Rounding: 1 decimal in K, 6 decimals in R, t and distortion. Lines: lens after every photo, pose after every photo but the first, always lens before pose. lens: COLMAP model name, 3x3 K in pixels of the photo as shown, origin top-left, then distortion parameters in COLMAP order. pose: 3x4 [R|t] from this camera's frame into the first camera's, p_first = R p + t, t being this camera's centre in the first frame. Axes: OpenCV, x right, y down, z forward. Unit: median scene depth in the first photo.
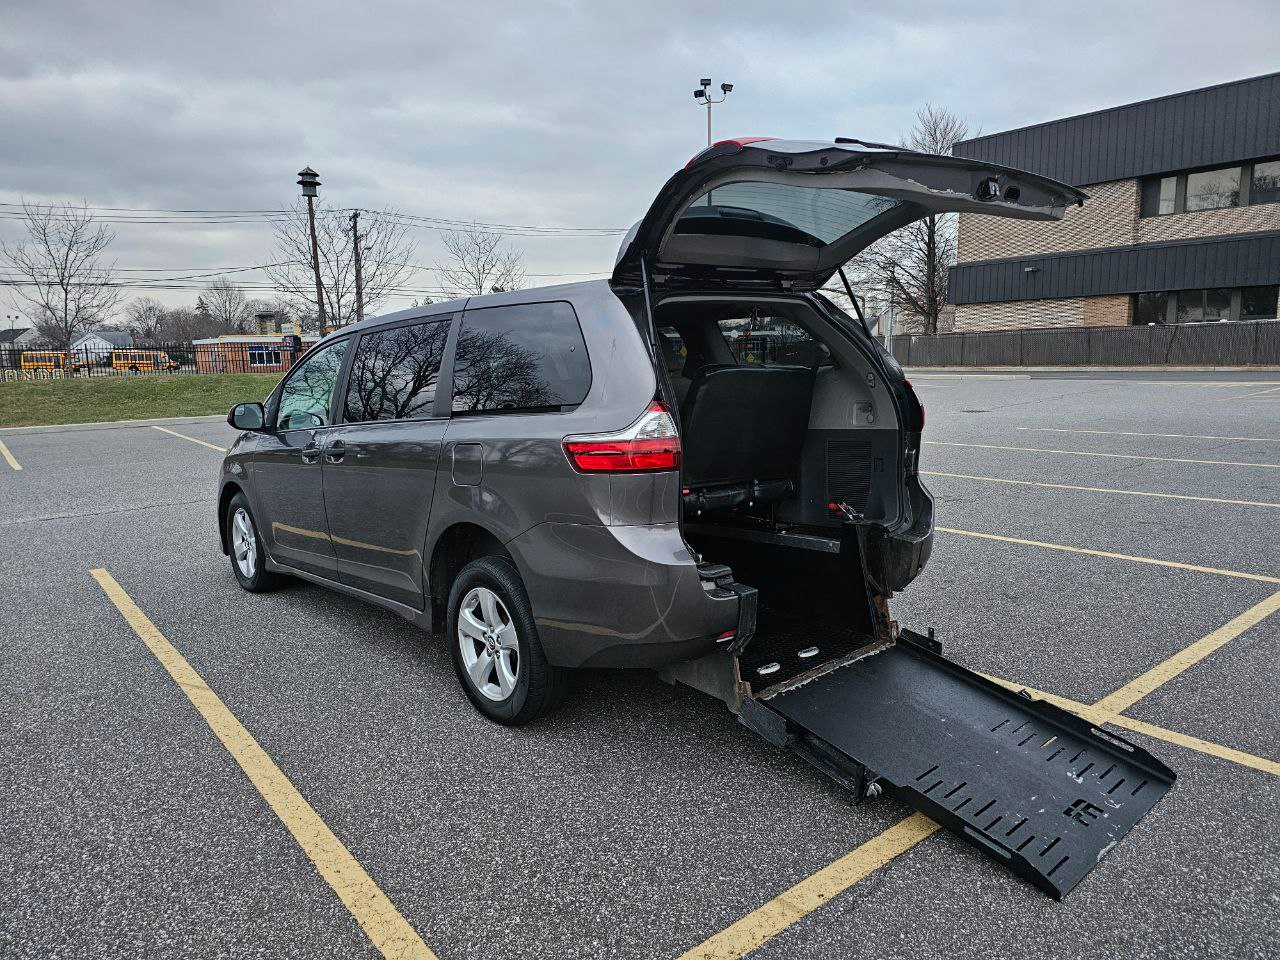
lens RADIAL K [[857.1, 0, 640.0], [0, 857.1, 480.0], [0, 0, 1]] dist [0.079233, -0.075667]
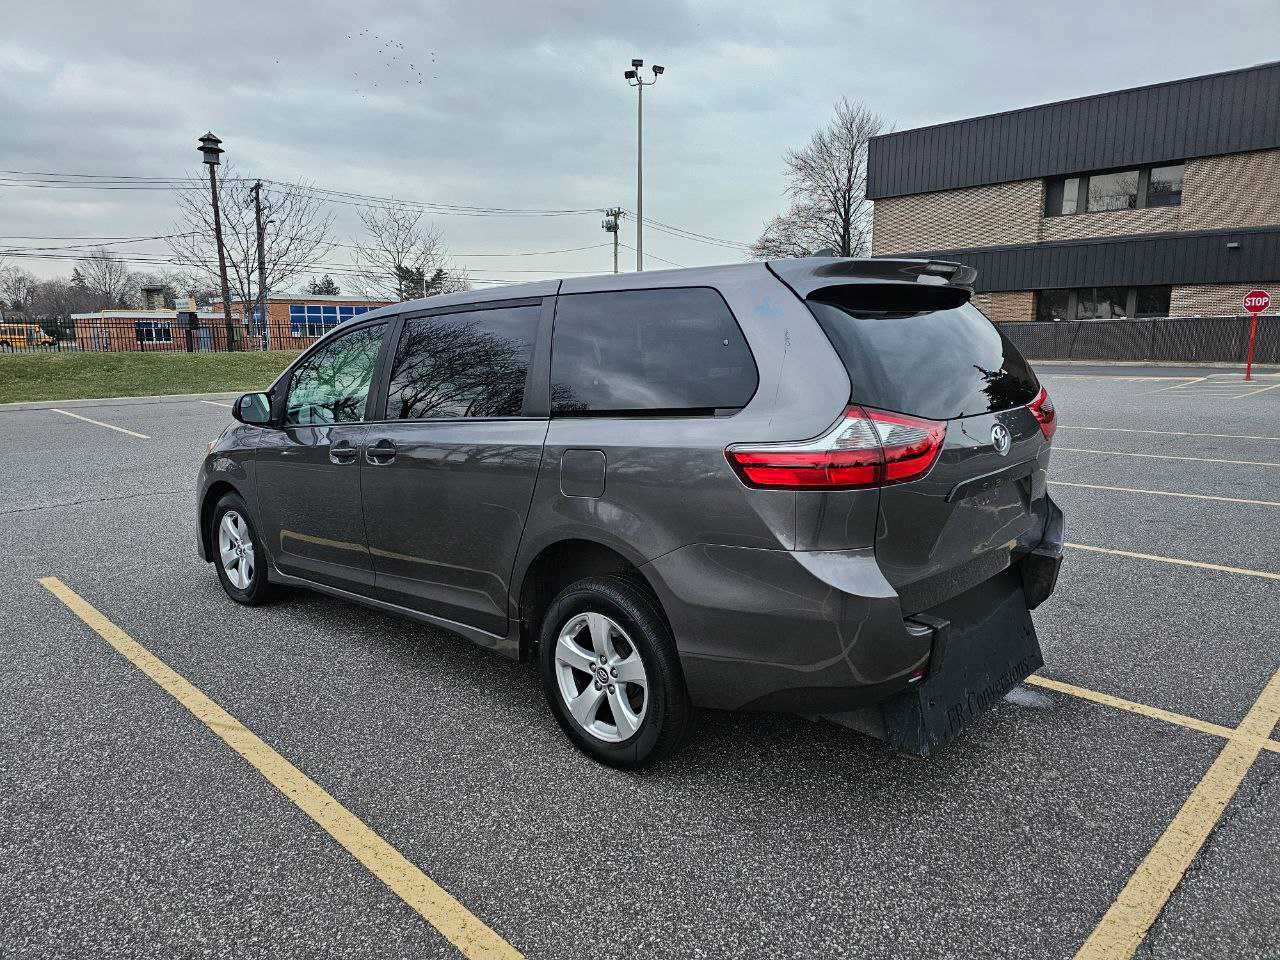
lens RADIAL K [[857.1, 0, 640.0], [0, 857.1, 480.0], [0, 0, 1]] dist [0.079233, -0.075667]
pose [[0.994831, 0.001632, 0.101534, -0.138332], [-0.003342, 0.999855, 0.016675, -0.015484], [-0.101493, -0.016929, 0.994692, 0.077862]]
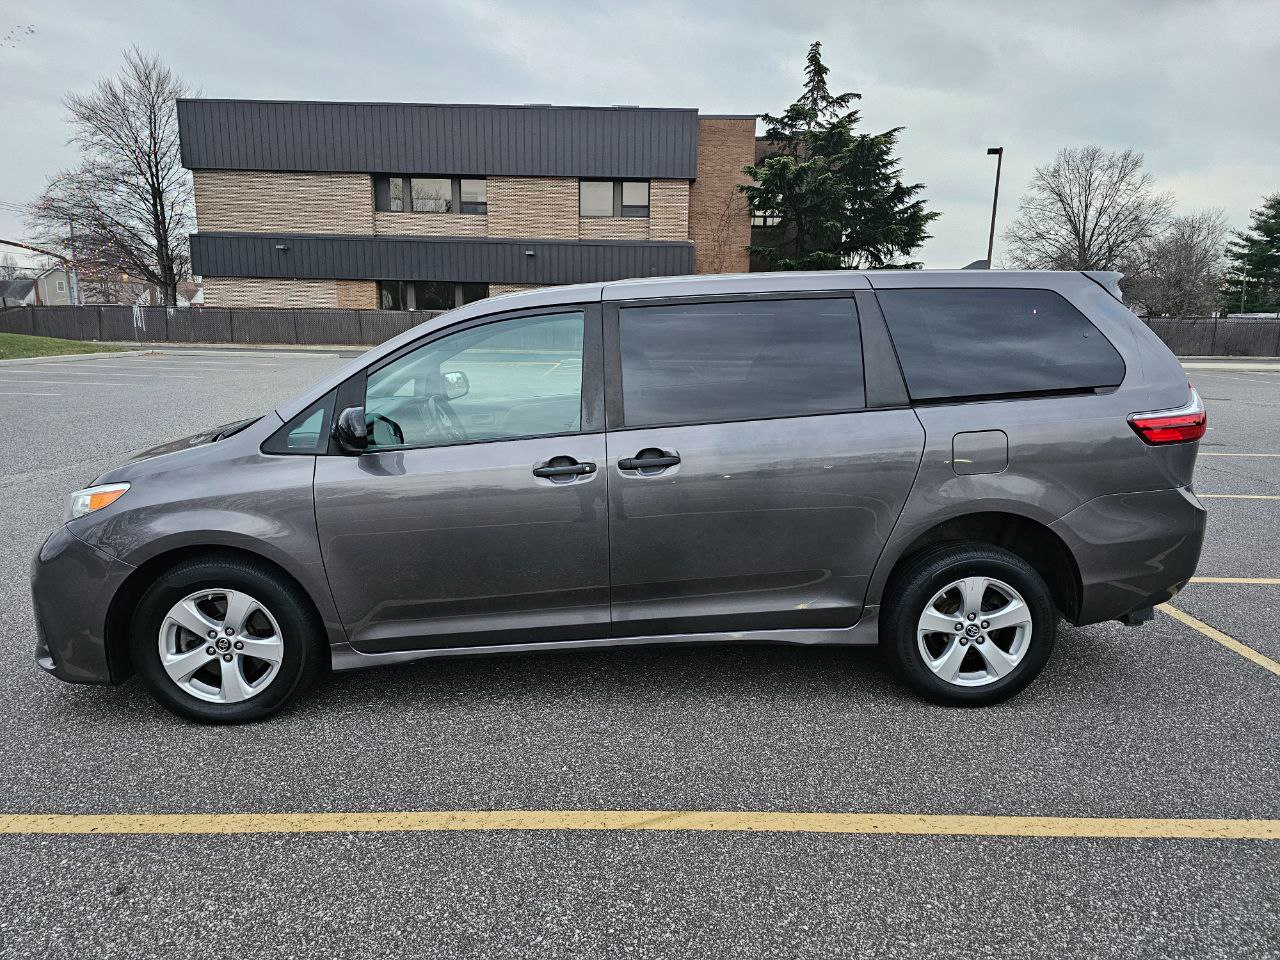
lens RADIAL K [[857.1, 0, 640.0], [0, 857.1, 480.0], [0, 0, 1]] dist [0.079233, -0.075667]
pose [[0.625103, -0.110407, 0.772695, -1.006044], [0.090693, 0.993514, 0.068590, -0.072578], [-0.775256, 0.027202, 0.631061, 0.571965]]
